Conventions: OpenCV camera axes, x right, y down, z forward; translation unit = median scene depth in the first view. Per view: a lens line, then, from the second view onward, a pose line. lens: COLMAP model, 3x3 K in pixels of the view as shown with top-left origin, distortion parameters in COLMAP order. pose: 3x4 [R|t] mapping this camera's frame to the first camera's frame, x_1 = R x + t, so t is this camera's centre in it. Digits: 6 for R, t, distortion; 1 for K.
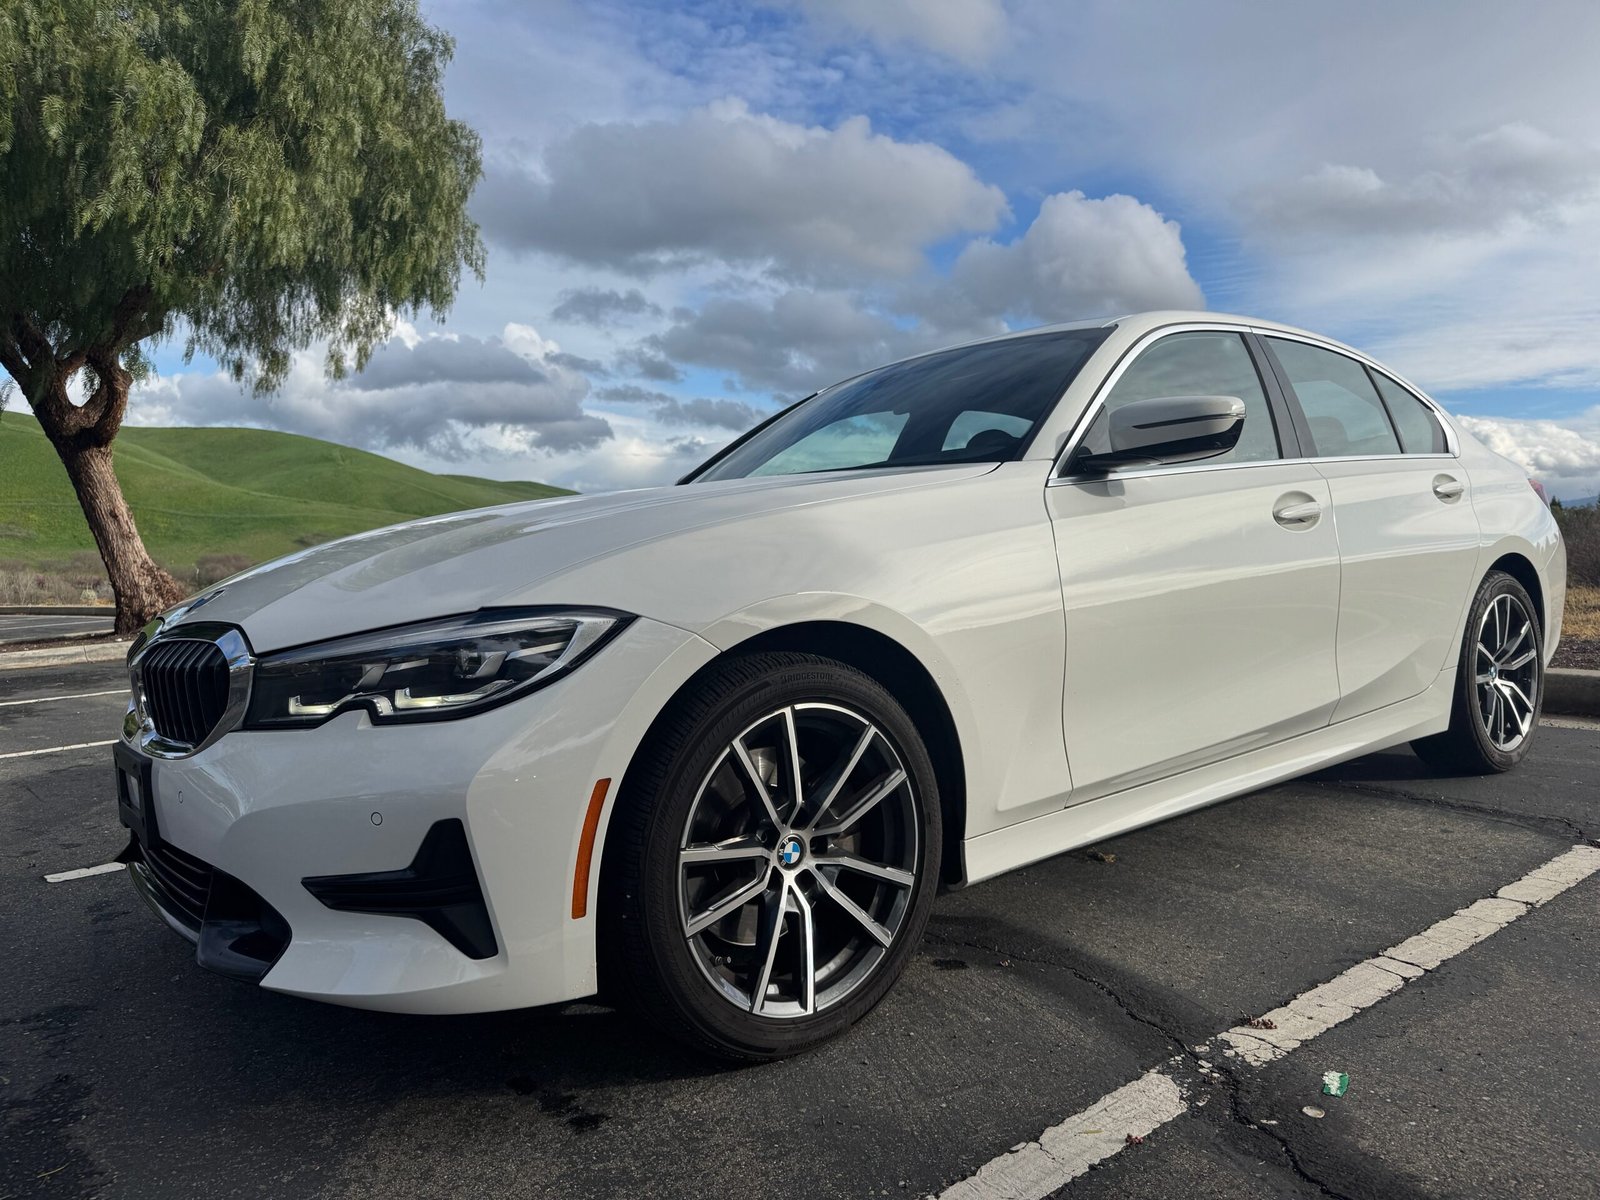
lens RADIAL K [[1148.3, 0, 815.4], [0, 1148.3, 598.4], [0, 0, 1]] dist [0.057186, -0.084302]
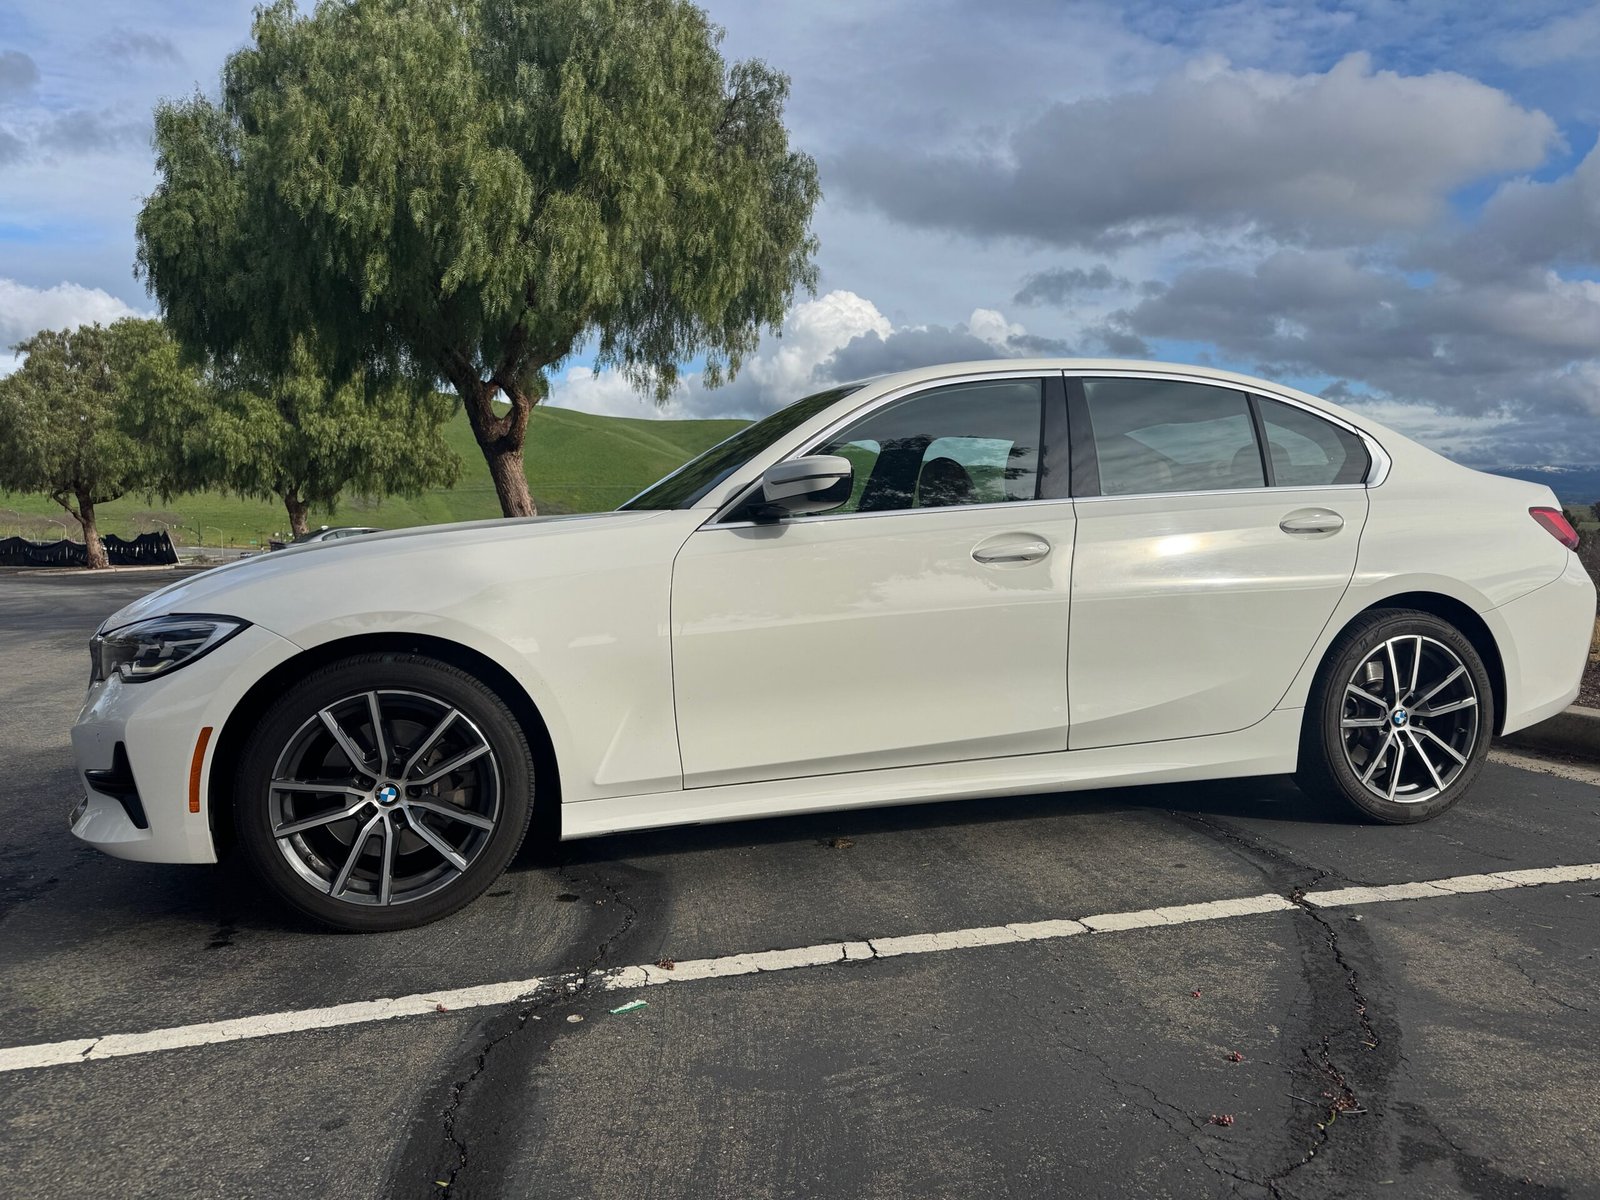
lens RADIAL K [[1148.3, 0, 799.9], [0, 1148.3, 595.7], [0, 0, 1]] dist [0.057186, -0.084302]
pose [[0.914074, 0.038380, -0.403727, 0.236929], [-0.032385, 0.999241, 0.021668, -0.016455], [0.404252, -0.006732, 0.914623, -0.021277]]
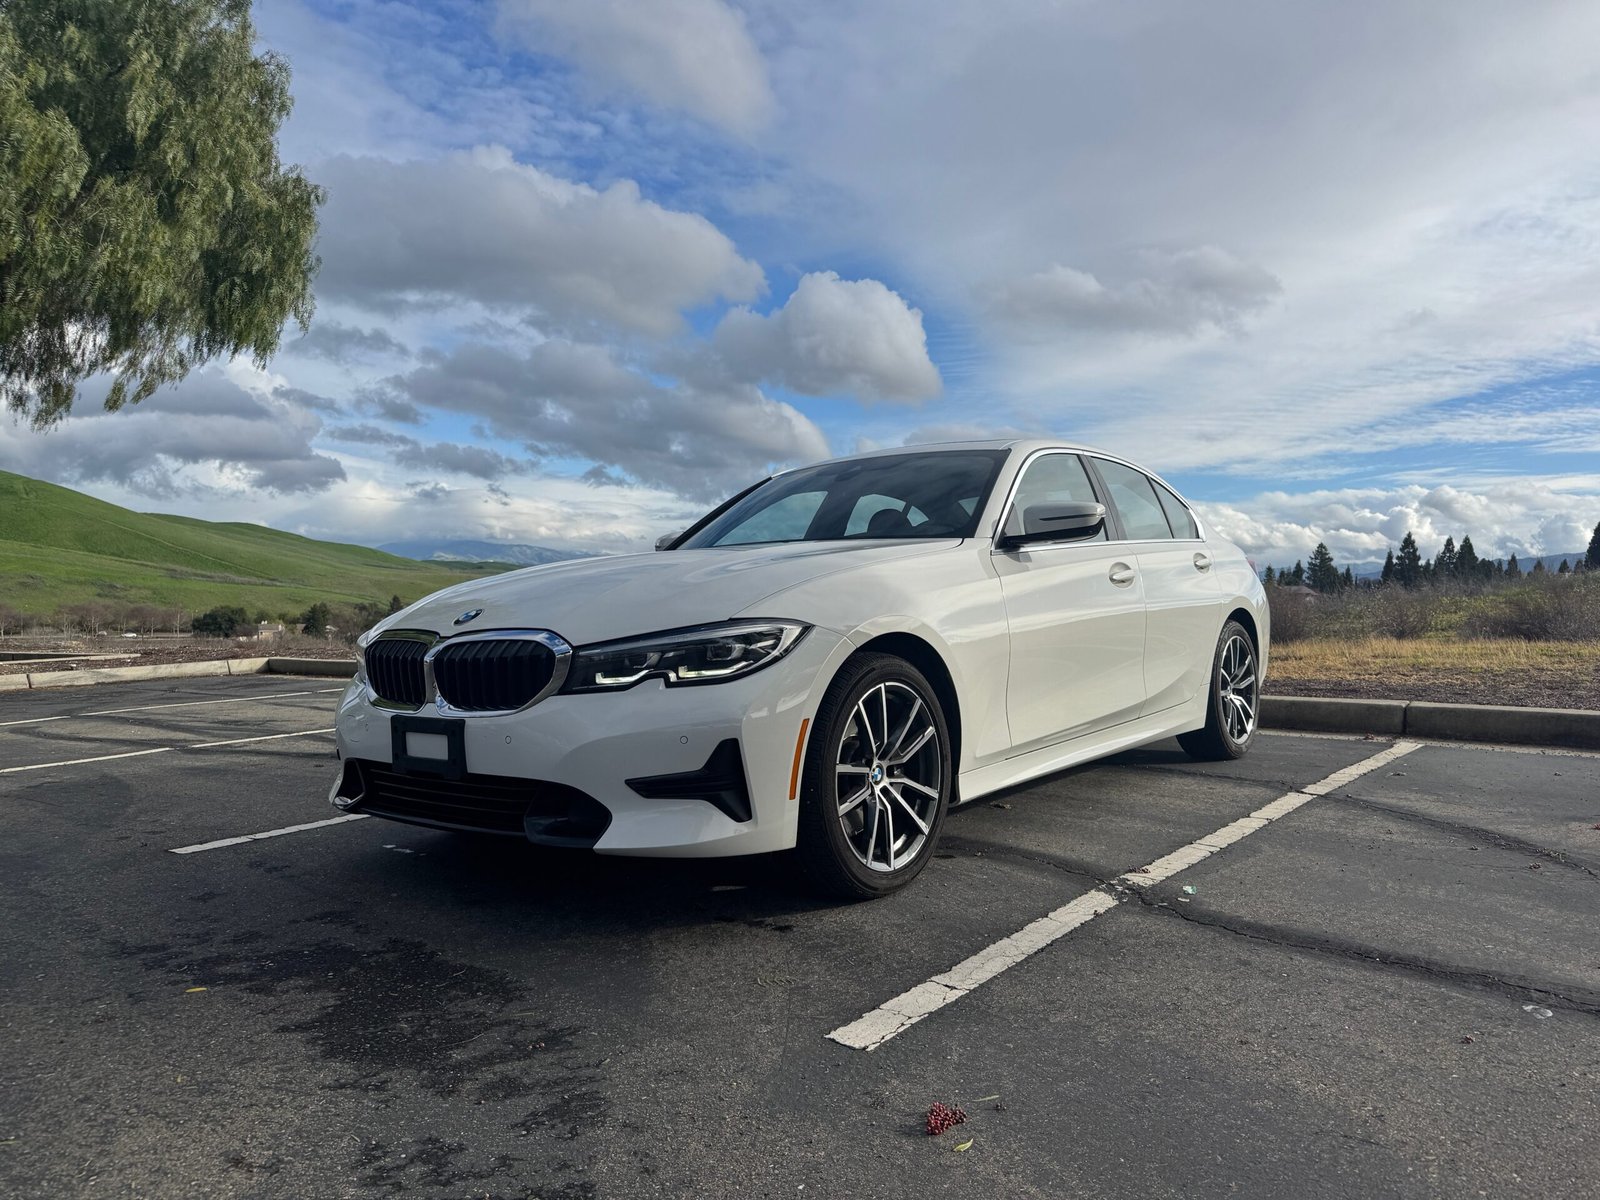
lens RADIAL K [[1148.3, 0, 836.6], [0, 1148.3, 592.5], [0, 0, 1]] dist [0.057186, -0.084302]
pose [[0.971994, 0.022170, 0.233958, -0.109615], [-0.009471, 0.998427, -0.055263, 0.012725], [-0.234815, 0.051500, 0.970675, -0.137063]]
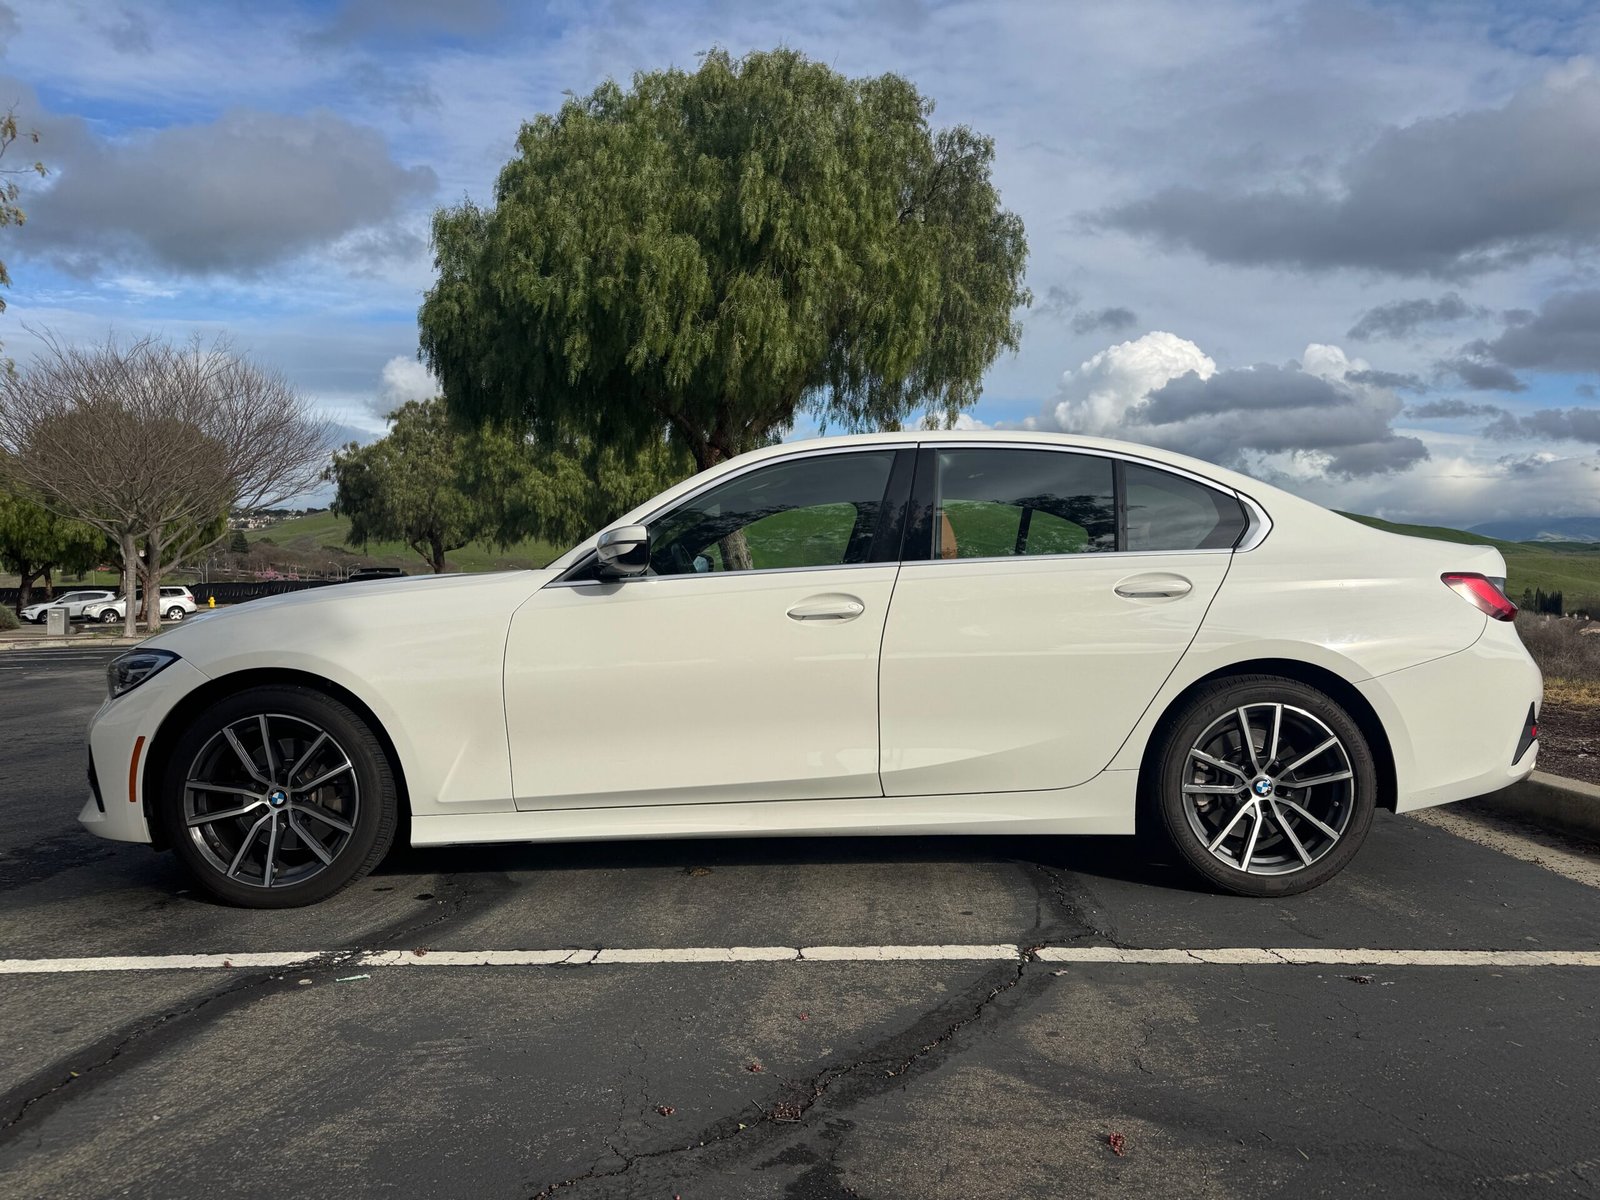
lens RADIAL K [[1148.3, 0, 811.7], [0, 1148.3, 597.8], [0, 0, 1]] dist [0.057186, -0.084302]
pose [[0.778028, 0.034857, -0.627261, 0.403993], [-0.050392, 0.998705, -0.007006, -0.026686], [0.626205, 0.037059, 0.778777, 0.029070]]
